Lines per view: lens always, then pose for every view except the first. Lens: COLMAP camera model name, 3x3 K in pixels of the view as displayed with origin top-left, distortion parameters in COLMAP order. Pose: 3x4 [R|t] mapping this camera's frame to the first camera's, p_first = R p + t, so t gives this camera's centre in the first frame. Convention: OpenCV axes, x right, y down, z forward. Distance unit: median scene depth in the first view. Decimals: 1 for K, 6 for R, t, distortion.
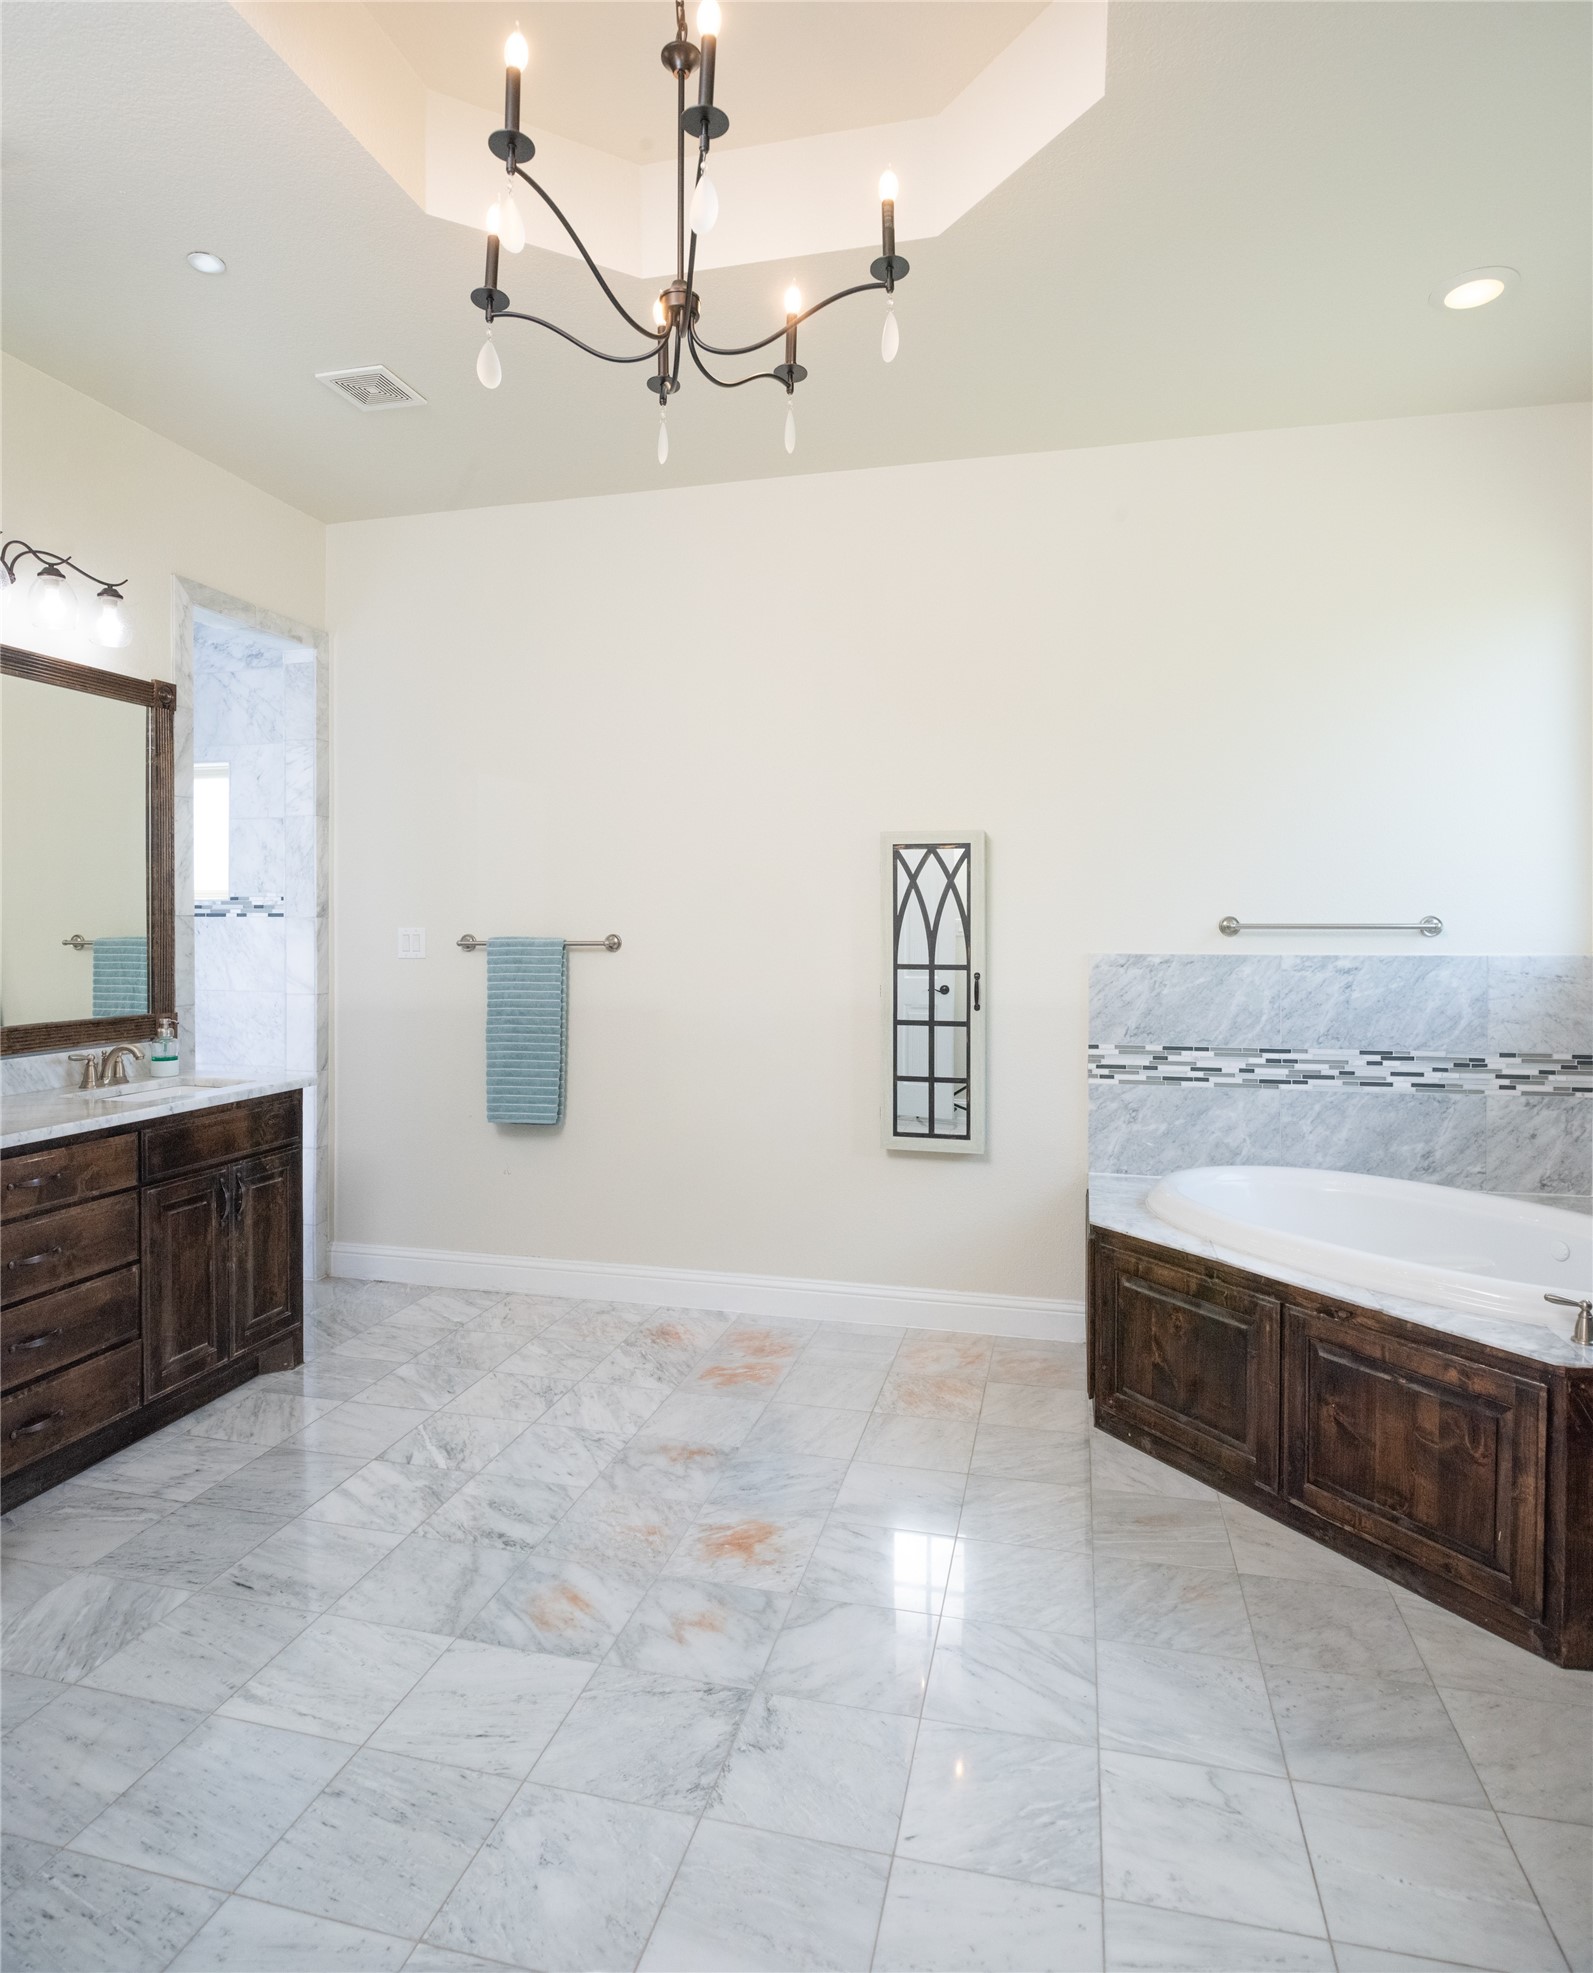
lens RADIAL K [[1142.9, 0, 767.0], [0, 1142.9, 925.5], [0, 0, 1]] dist [-0.011521, -0.002209]
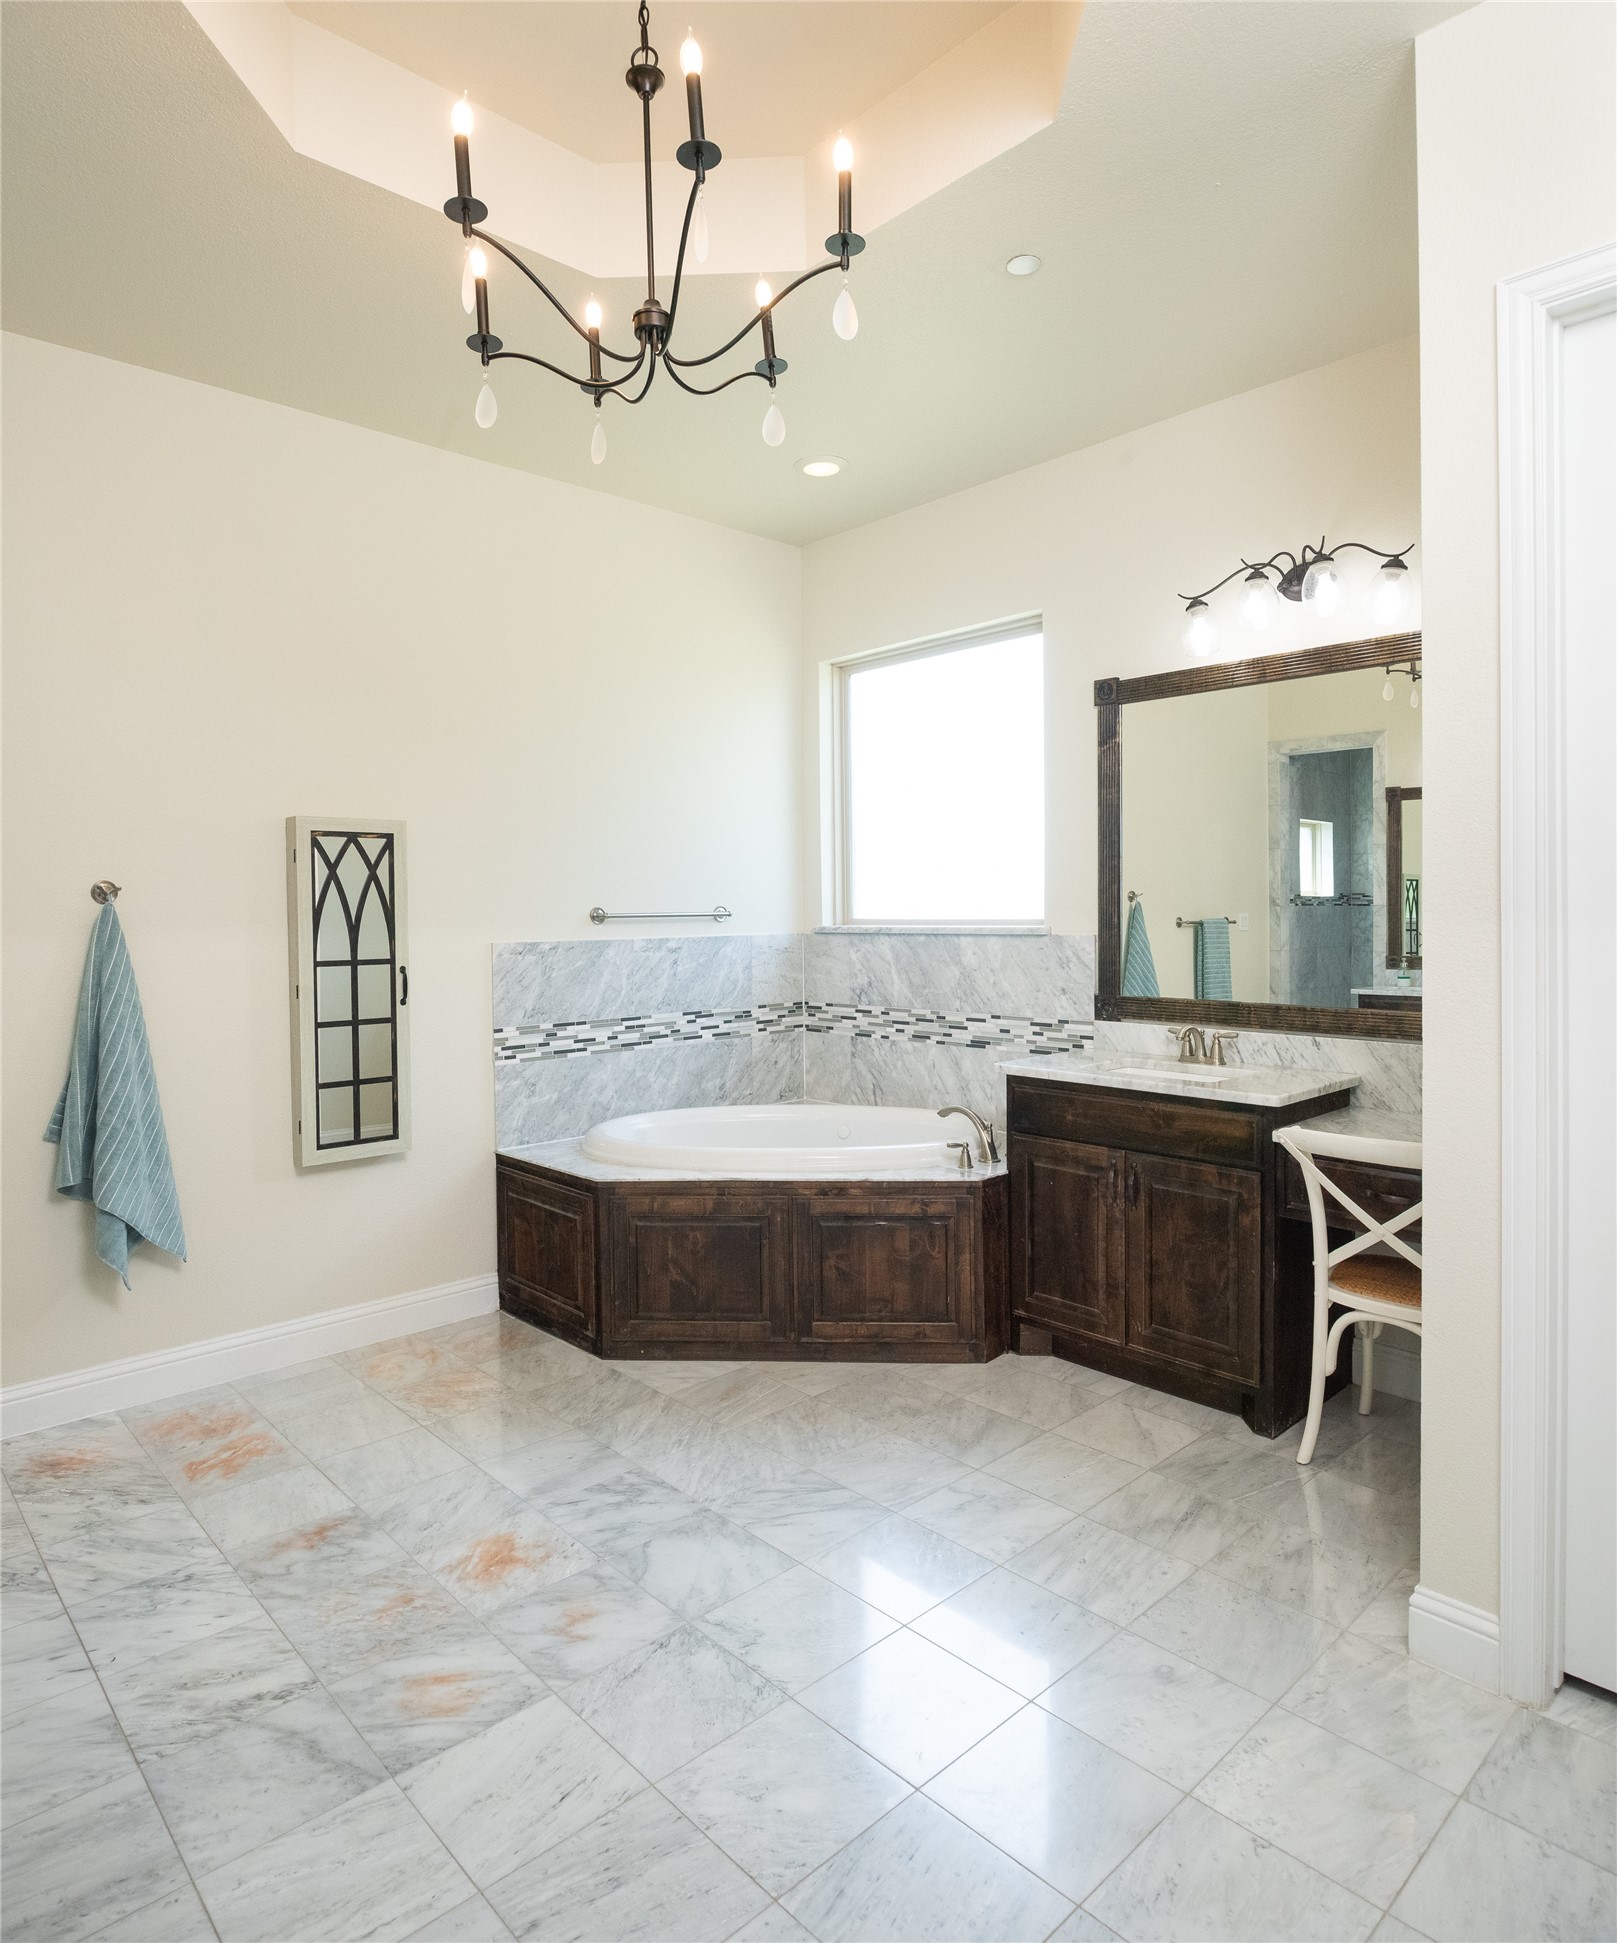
lens RADIAL K [[1178.0, 0, 840.1], [0, 1178.0, 904.9], [0, 0, 1]] dist [-0.016507, 0.001120]
pose [[0.522999, -0.004132, 0.852323, -0.511807], [0.009926, 0.999950, -0.001243, -0.006864], [-0.852276, 0.009110, 0.523014, 0.163549]]
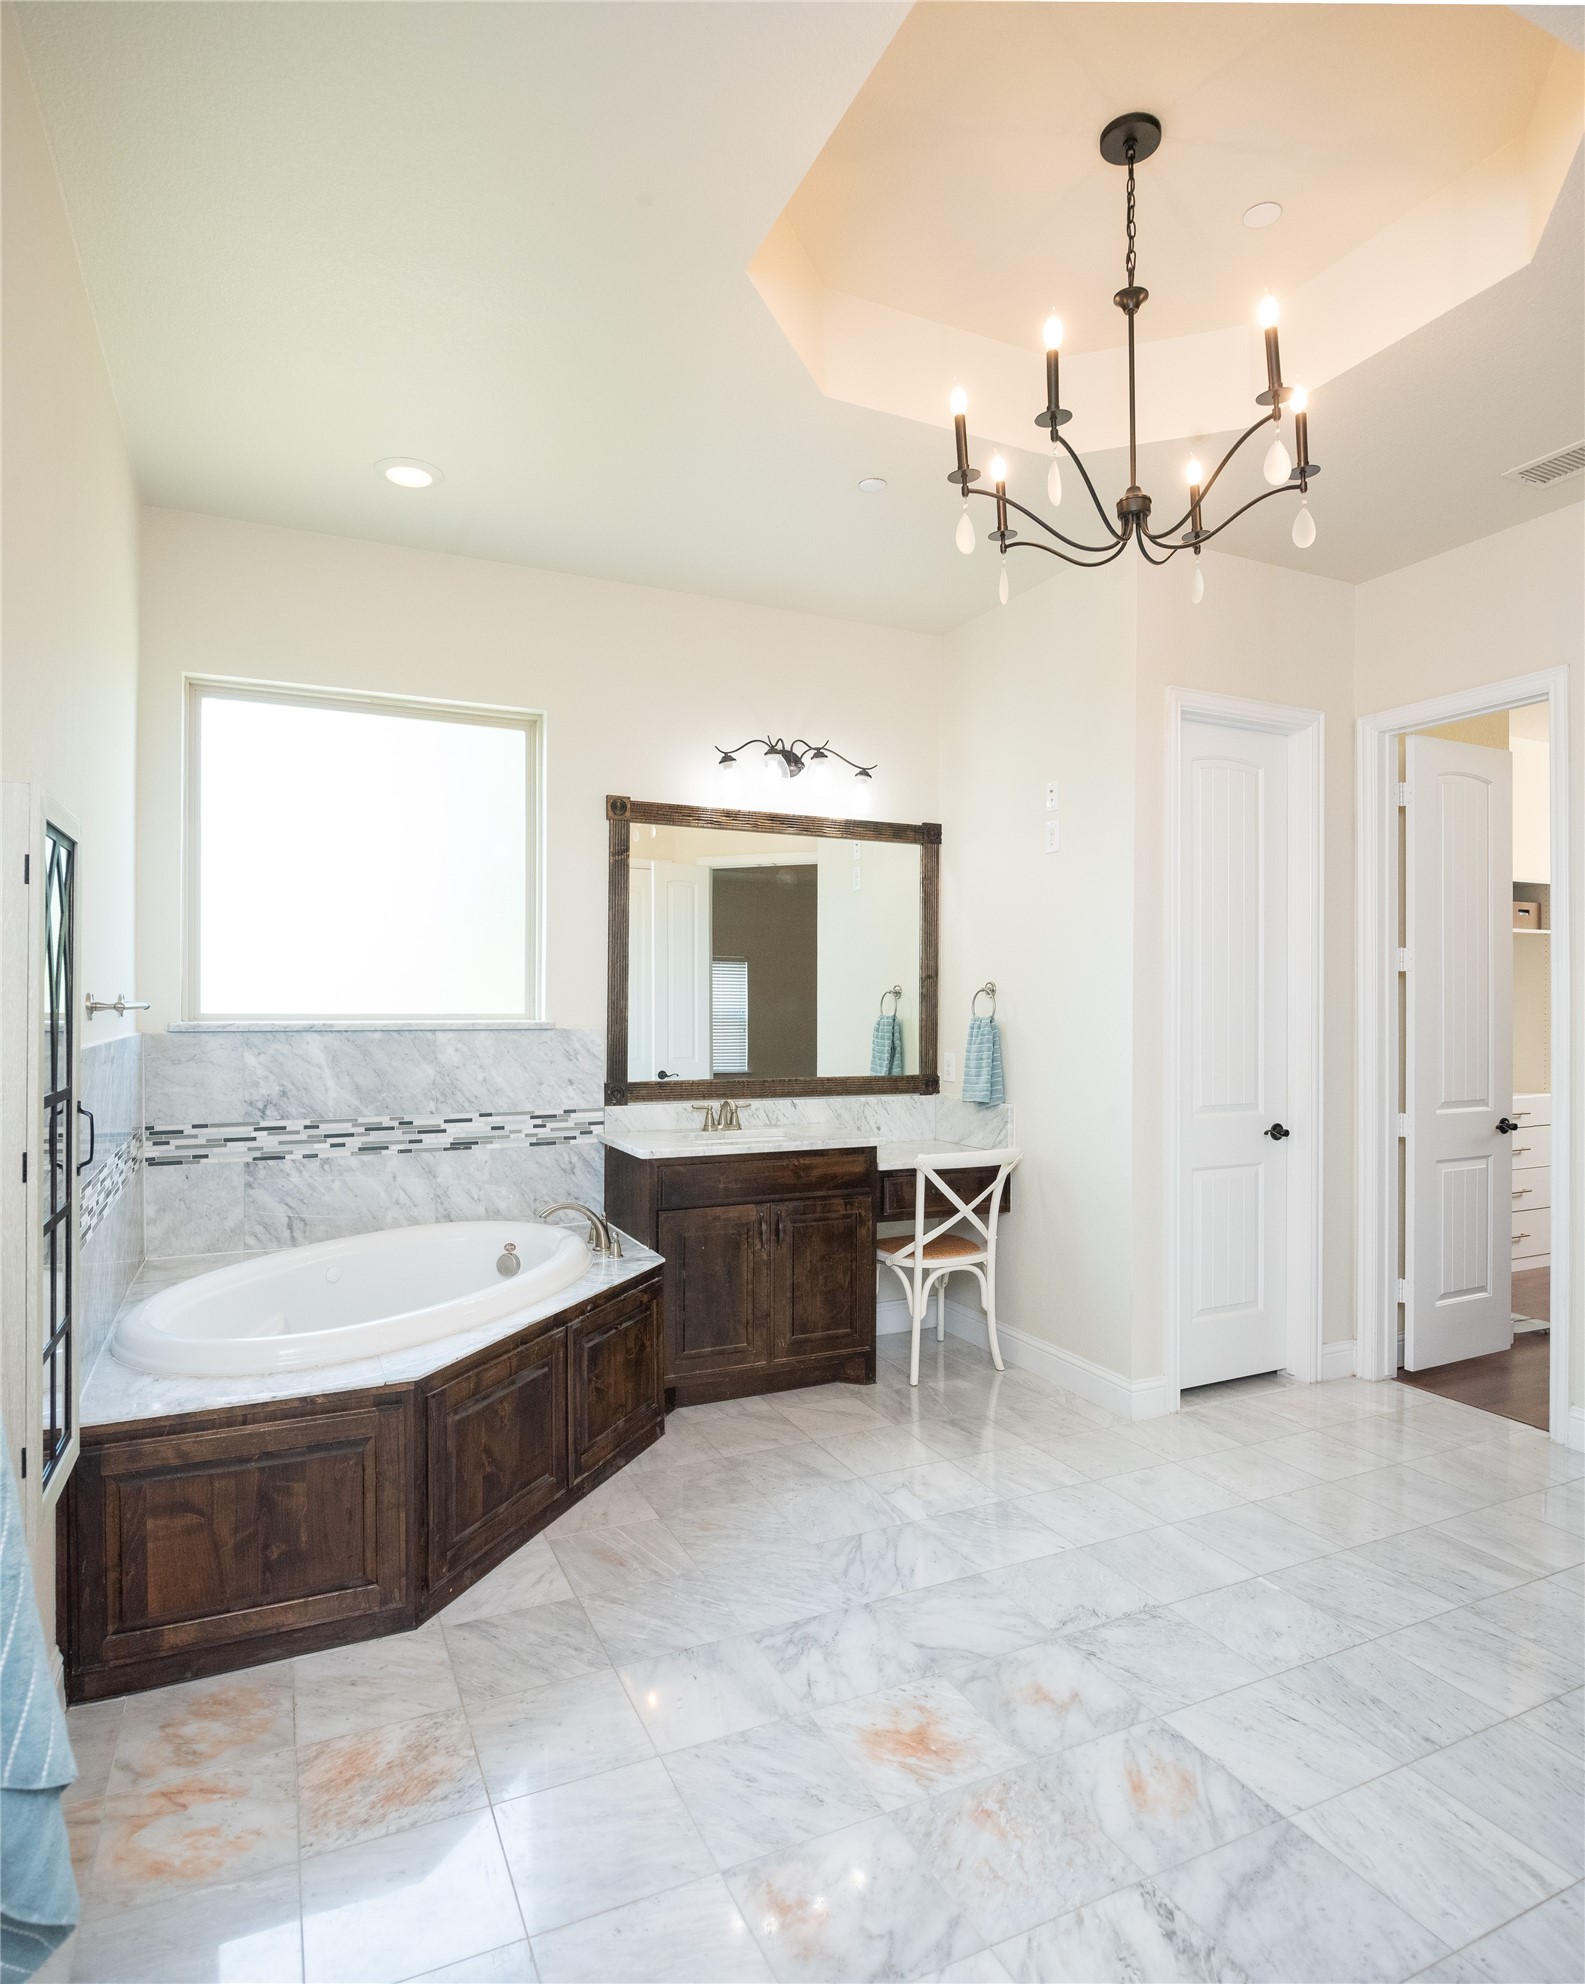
lens RADIAL K [[1078.7, 0, 792.5], [0, 1078.7, 992.0], [0, 0, 1]] dist [-0.014350, 0.000425]
pose [[-0.641343, 0.003972, 0.767244, -0.411833], [-0.005549, 0.999936, -0.009816, -0.004700], [-0.767234, -0.010553, -0.641280, 1.133992]]
